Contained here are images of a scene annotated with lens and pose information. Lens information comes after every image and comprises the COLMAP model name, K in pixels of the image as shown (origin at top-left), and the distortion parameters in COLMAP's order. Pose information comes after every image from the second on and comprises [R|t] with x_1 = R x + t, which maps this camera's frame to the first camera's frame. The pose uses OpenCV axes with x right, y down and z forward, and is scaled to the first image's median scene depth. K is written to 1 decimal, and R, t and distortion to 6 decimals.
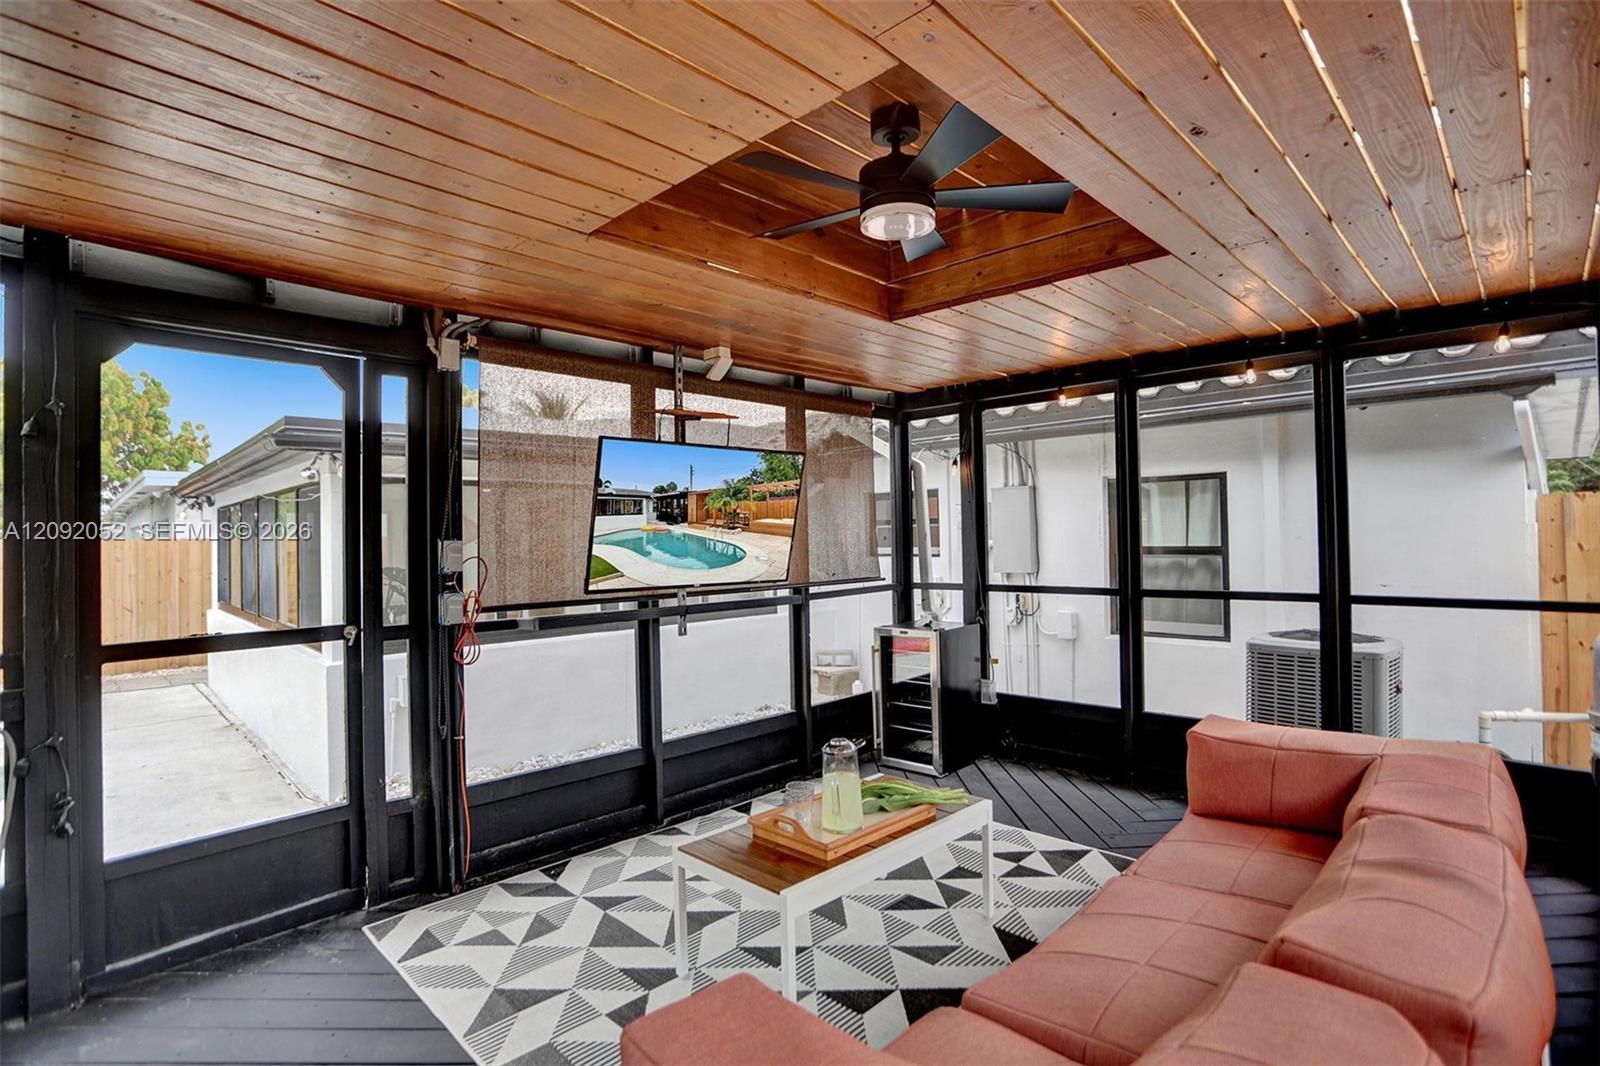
lens RADIAL K [[784.8, 0, 795.9], [0, 784.8, 527.8], [0, 0, 1]] dist [0.001242, 0.000512]
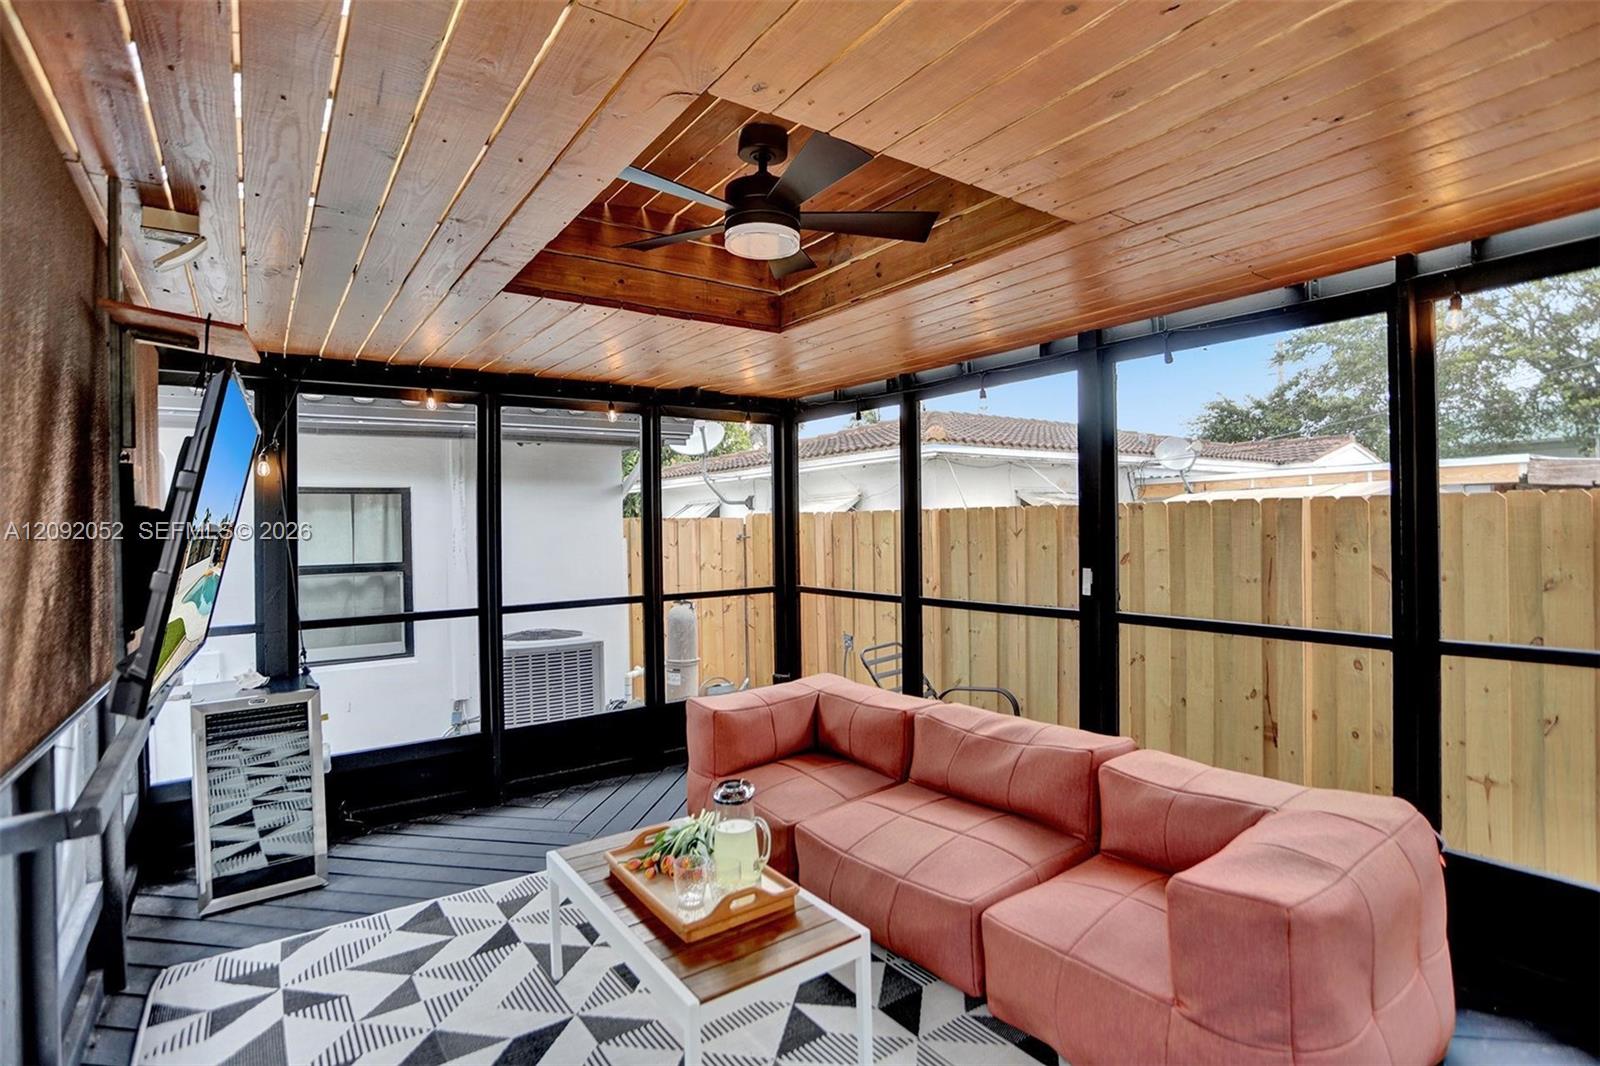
lens RADIAL K [[784.8, 0, 793.1], [0, 784.8, 532.3], [0, 0, 1]] dist [0.001242, 0.000512]
pose [[0.194957, 0.000830, 0.980812, -0.412367], [0.008716, 0.999959, -0.002578, -0.009297], [-0.980773, 0.009051, 0.194941, 0.381539]]
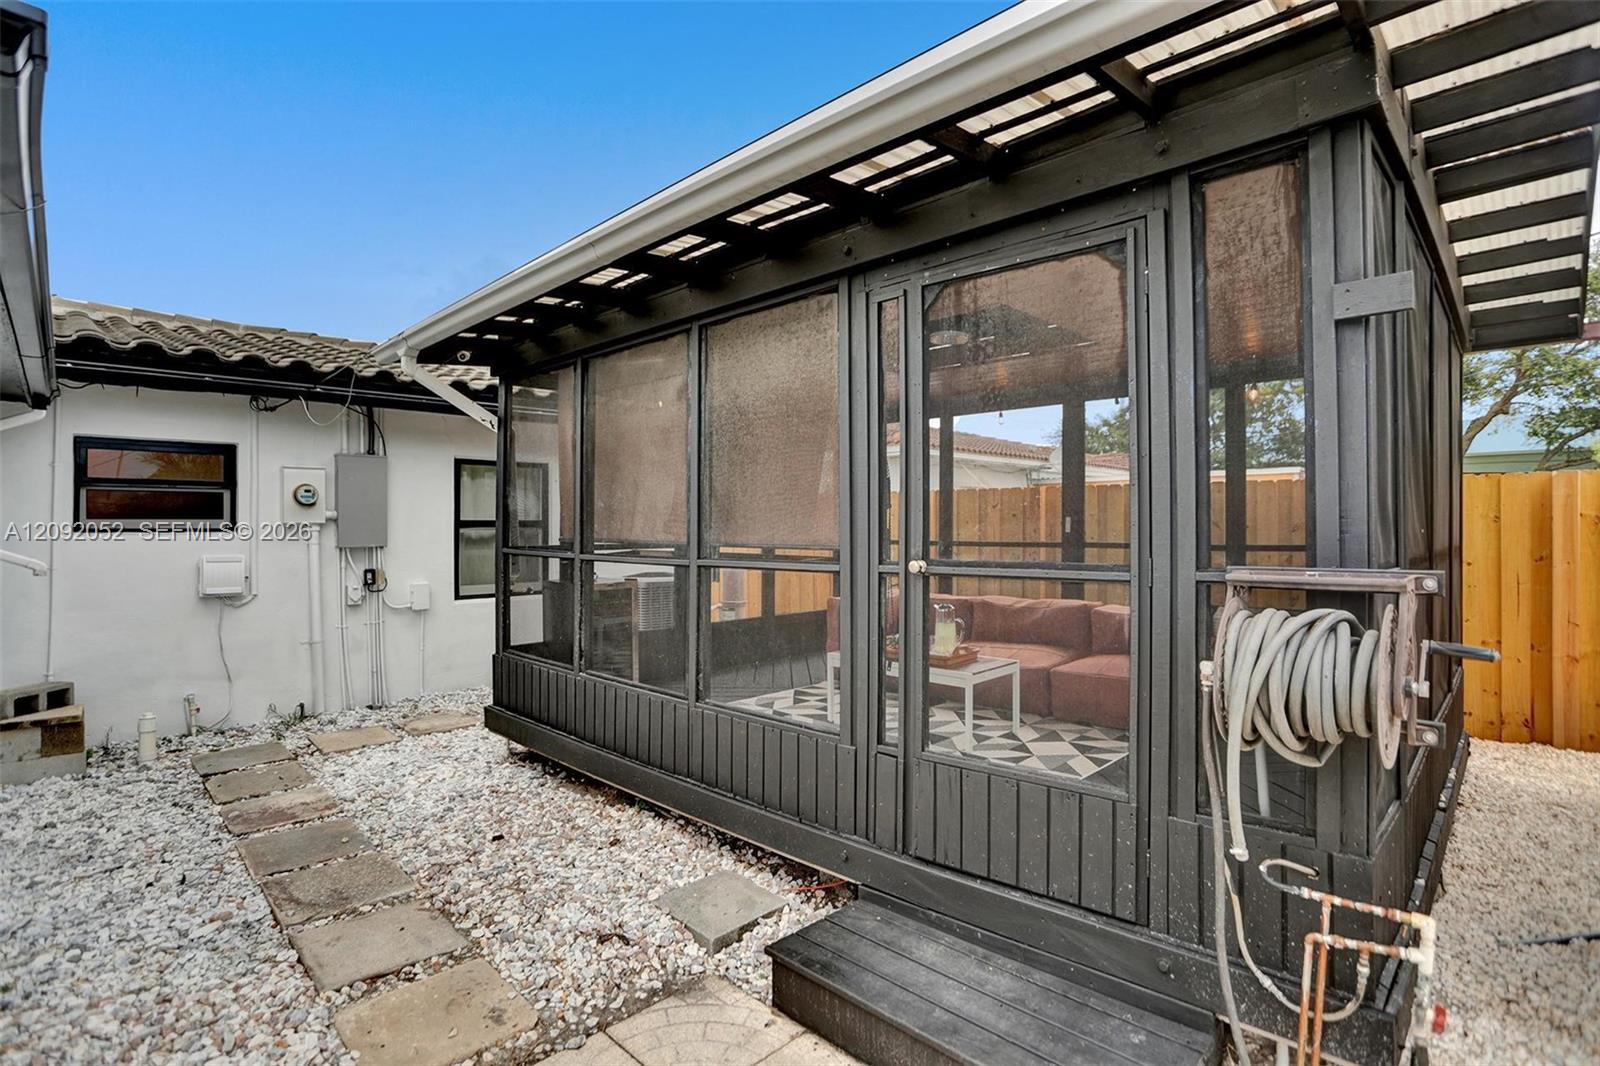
lens RADIAL K [[784.8, 0, 804.3], [0, 784.8, 529.7], [0, 0, 1]] dist [0.001242, 0.000512]
pose [[0.018705, 0.006146, 0.999806, -0.909072], [-0.008666, 0.999945, -0.005985, 0.052470], [-0.999787, -0.008552, 0.018757, 0.650465]]
